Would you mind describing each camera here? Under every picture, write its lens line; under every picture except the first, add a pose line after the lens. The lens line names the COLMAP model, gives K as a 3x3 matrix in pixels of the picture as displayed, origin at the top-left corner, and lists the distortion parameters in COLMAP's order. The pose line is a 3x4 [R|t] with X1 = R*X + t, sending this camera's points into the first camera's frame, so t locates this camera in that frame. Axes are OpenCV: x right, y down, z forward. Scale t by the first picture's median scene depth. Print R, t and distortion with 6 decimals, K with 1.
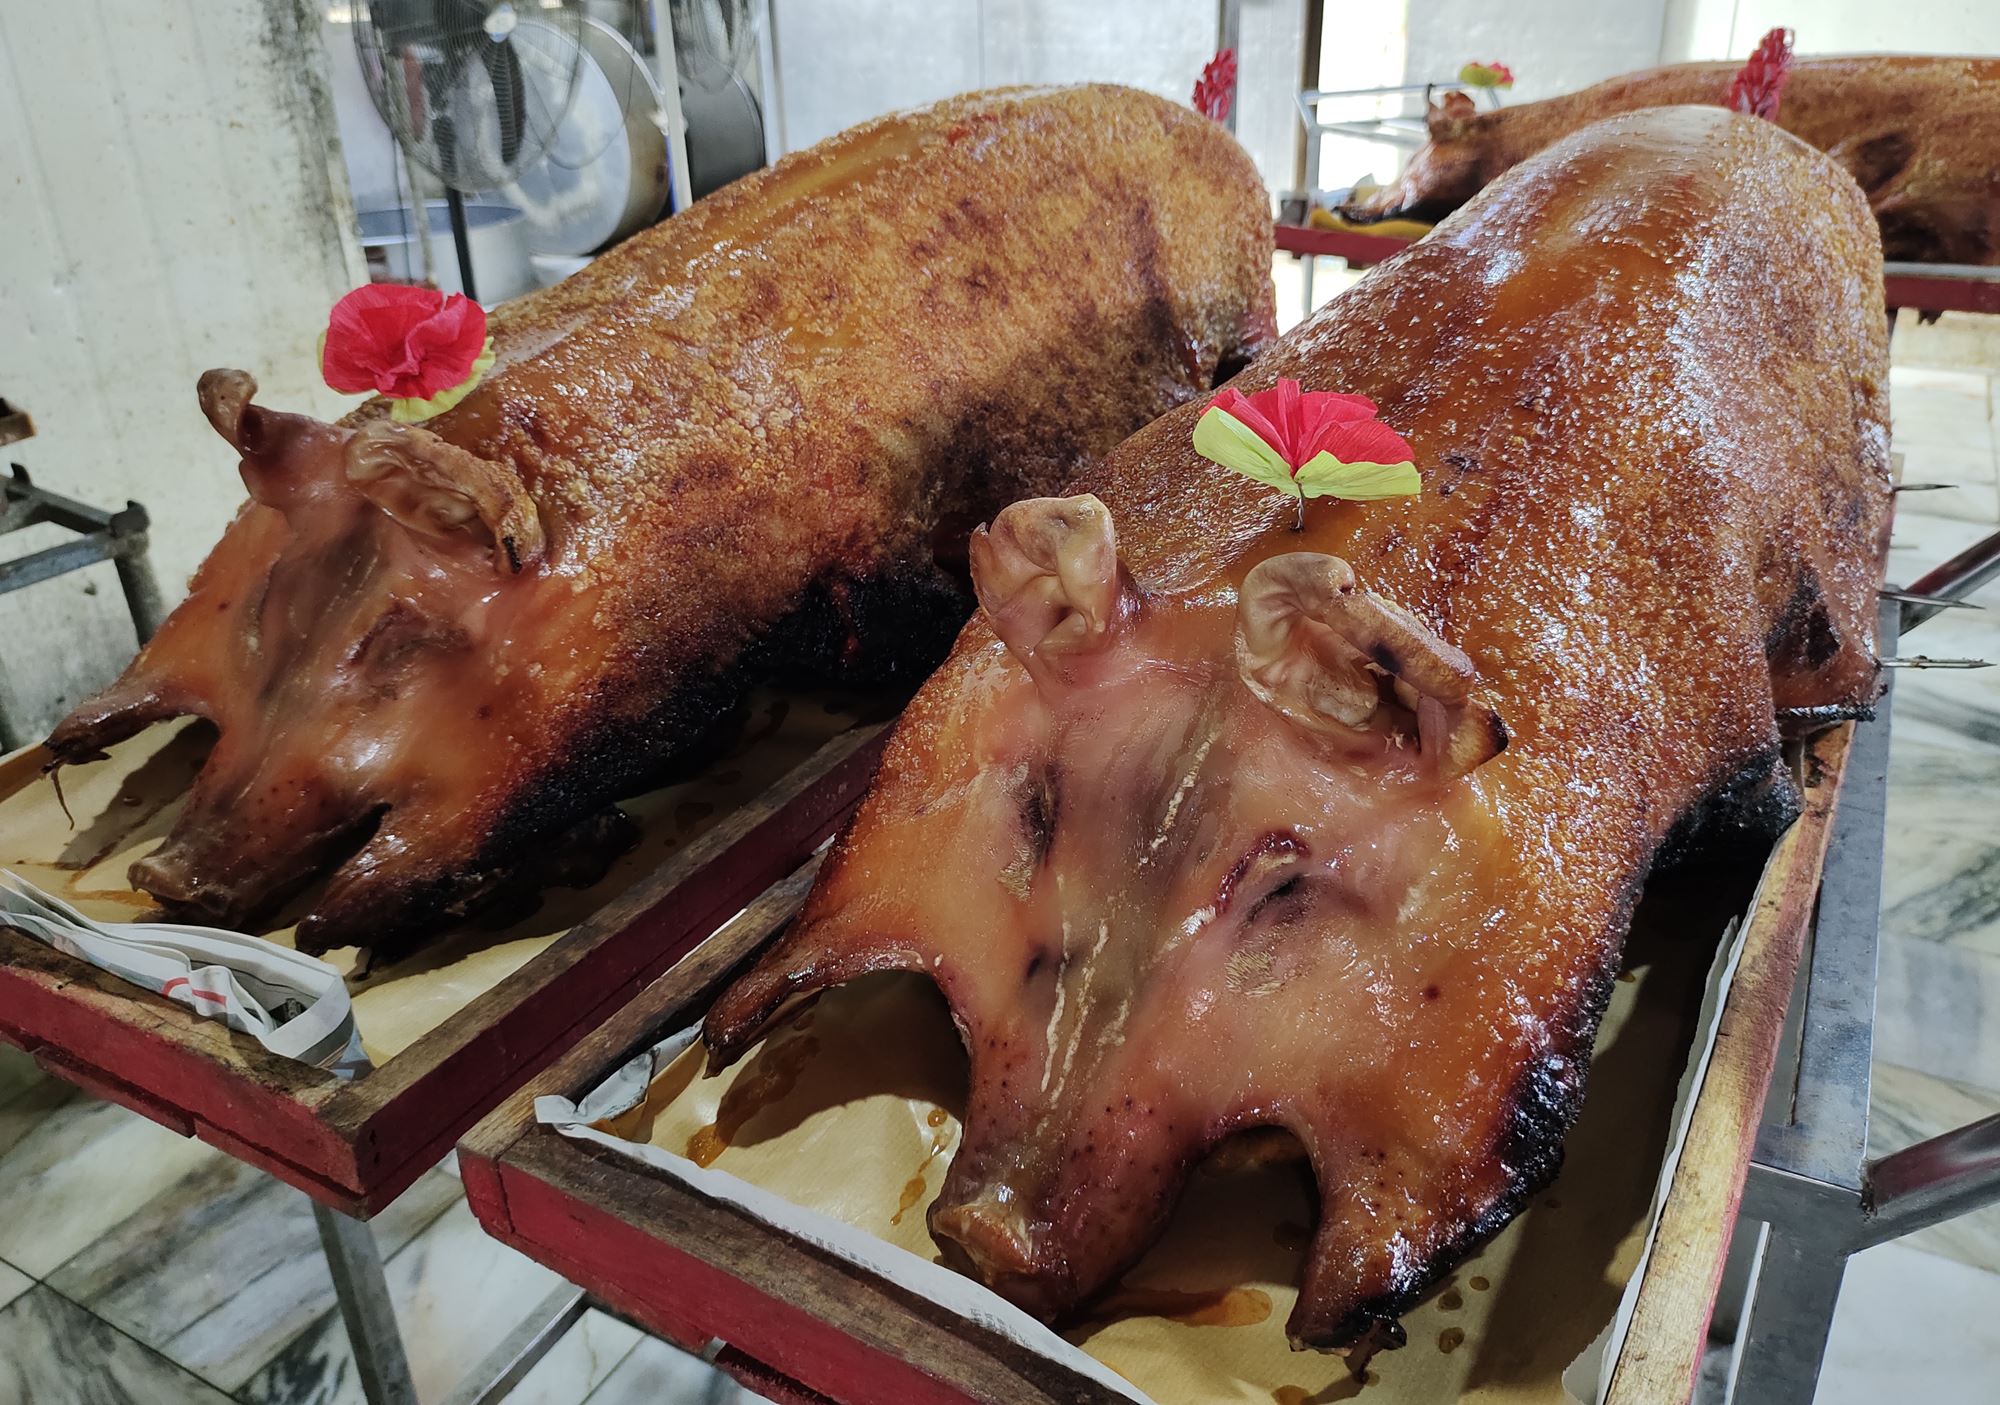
lens RADIAL K [[1482.1, 0, 1002.4], [0, 1482.1, 702.1], [0, 0, 1]] dist [0.001049, -0.000195]
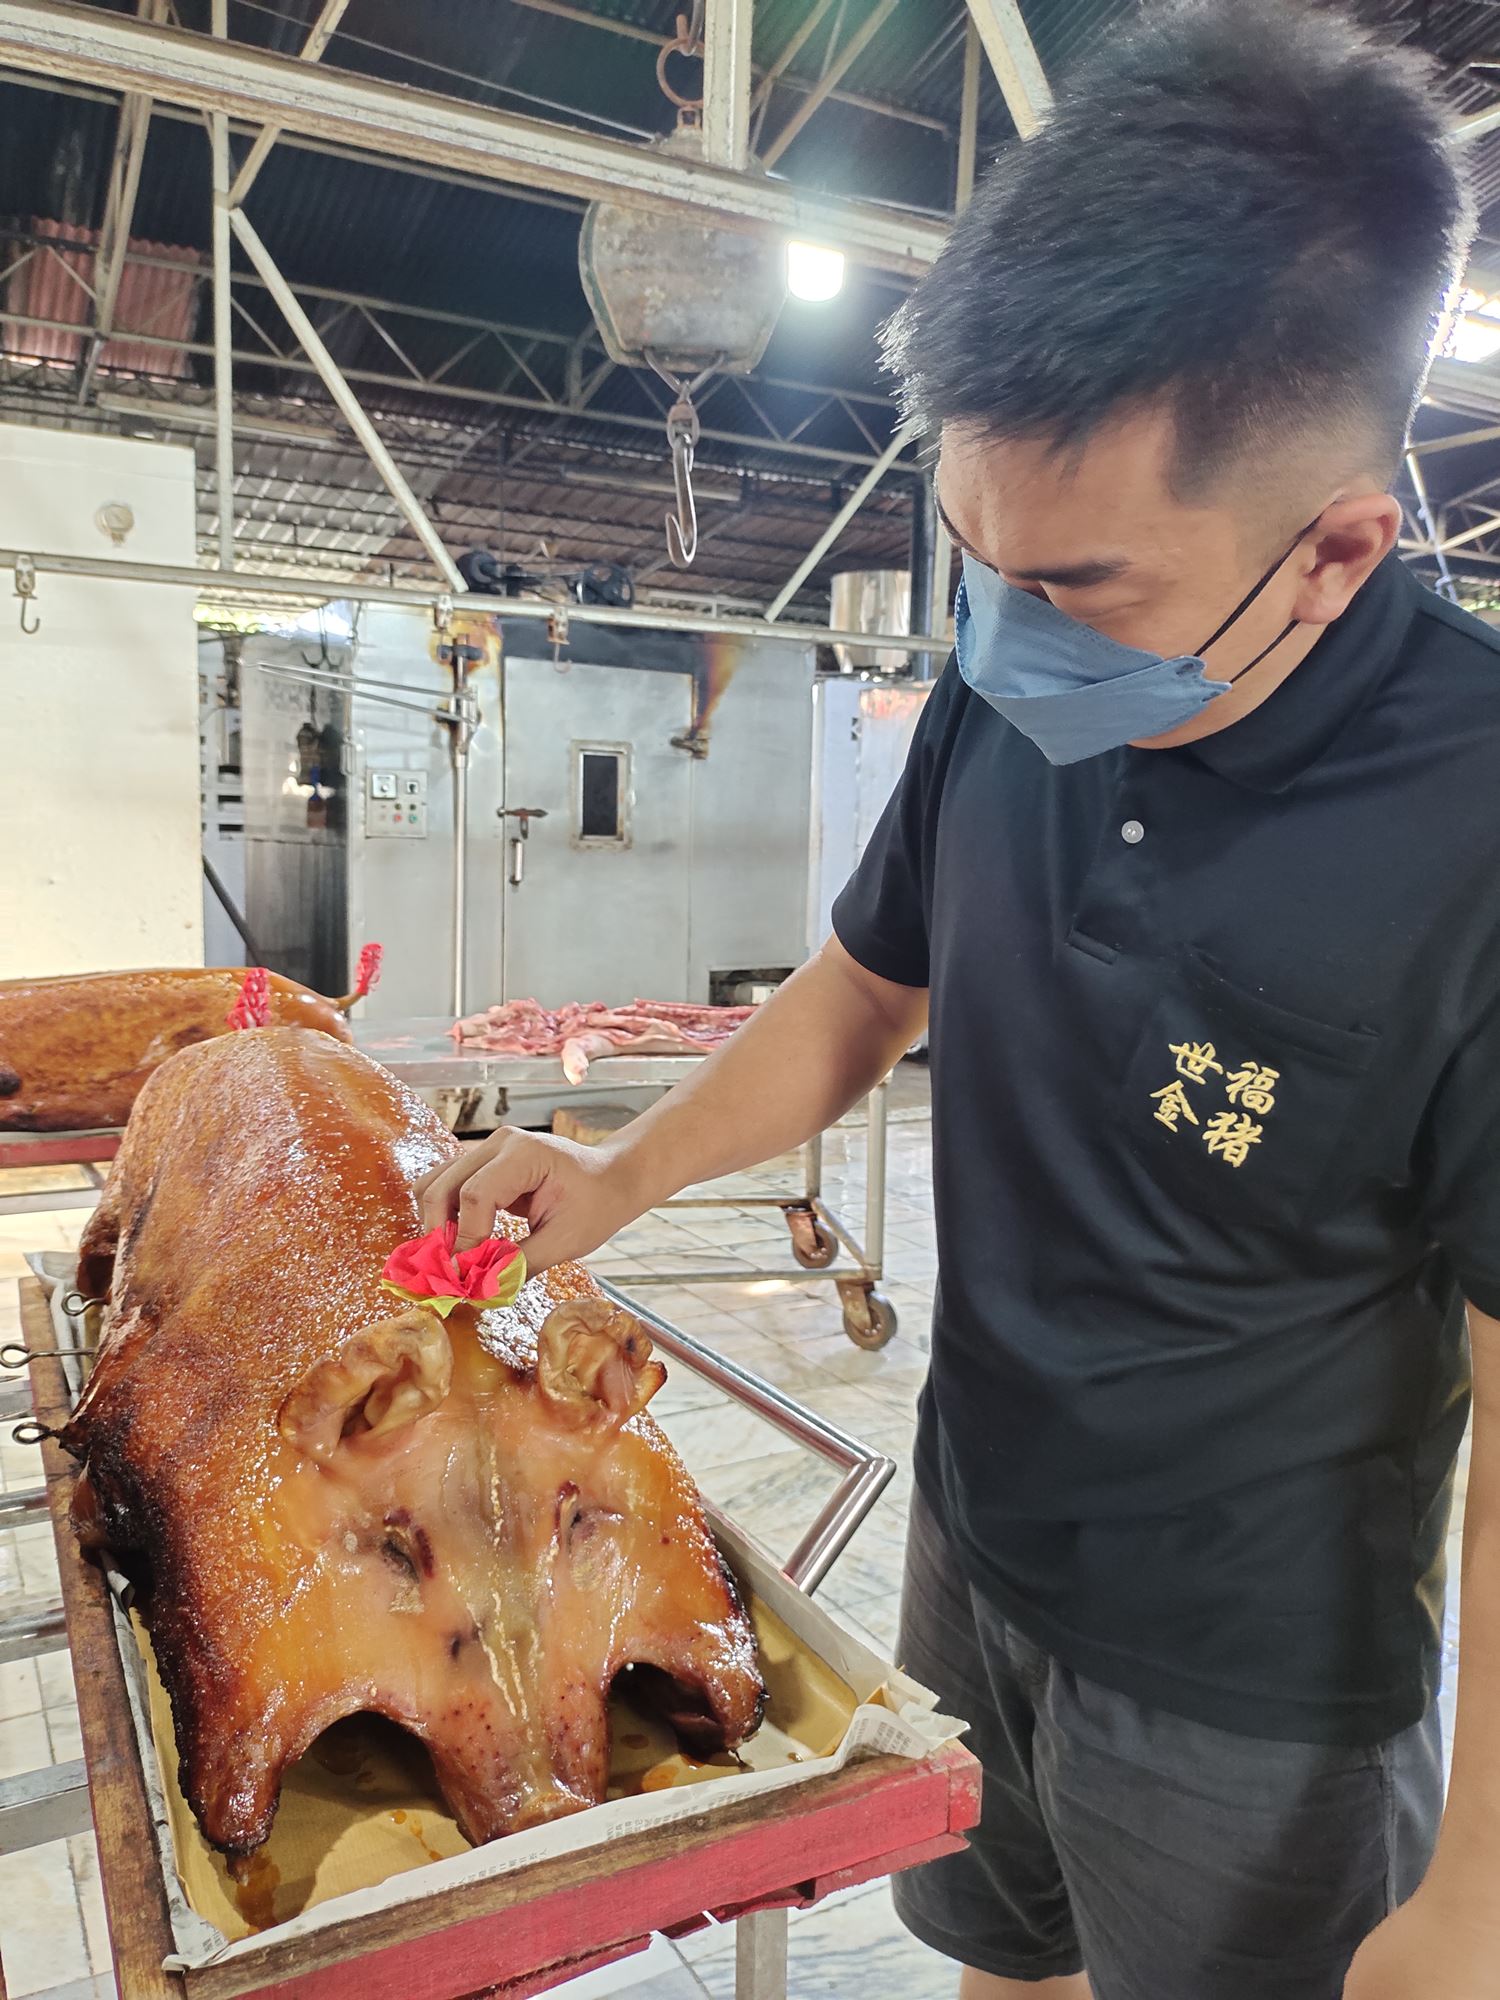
lens RADIAL K [[1466.2, 0, 748.8], [0, 1466.2, 999.4], [0, 0, 1]] dist [0.004610, 0.002193]
pose [[0.543300, -0.057556, 0.837563, -0.982717], [0.361806, 0.916301, -0.171725, -0.047764], [-0.757576, 0.396333, 0.518650, -0.185662]]
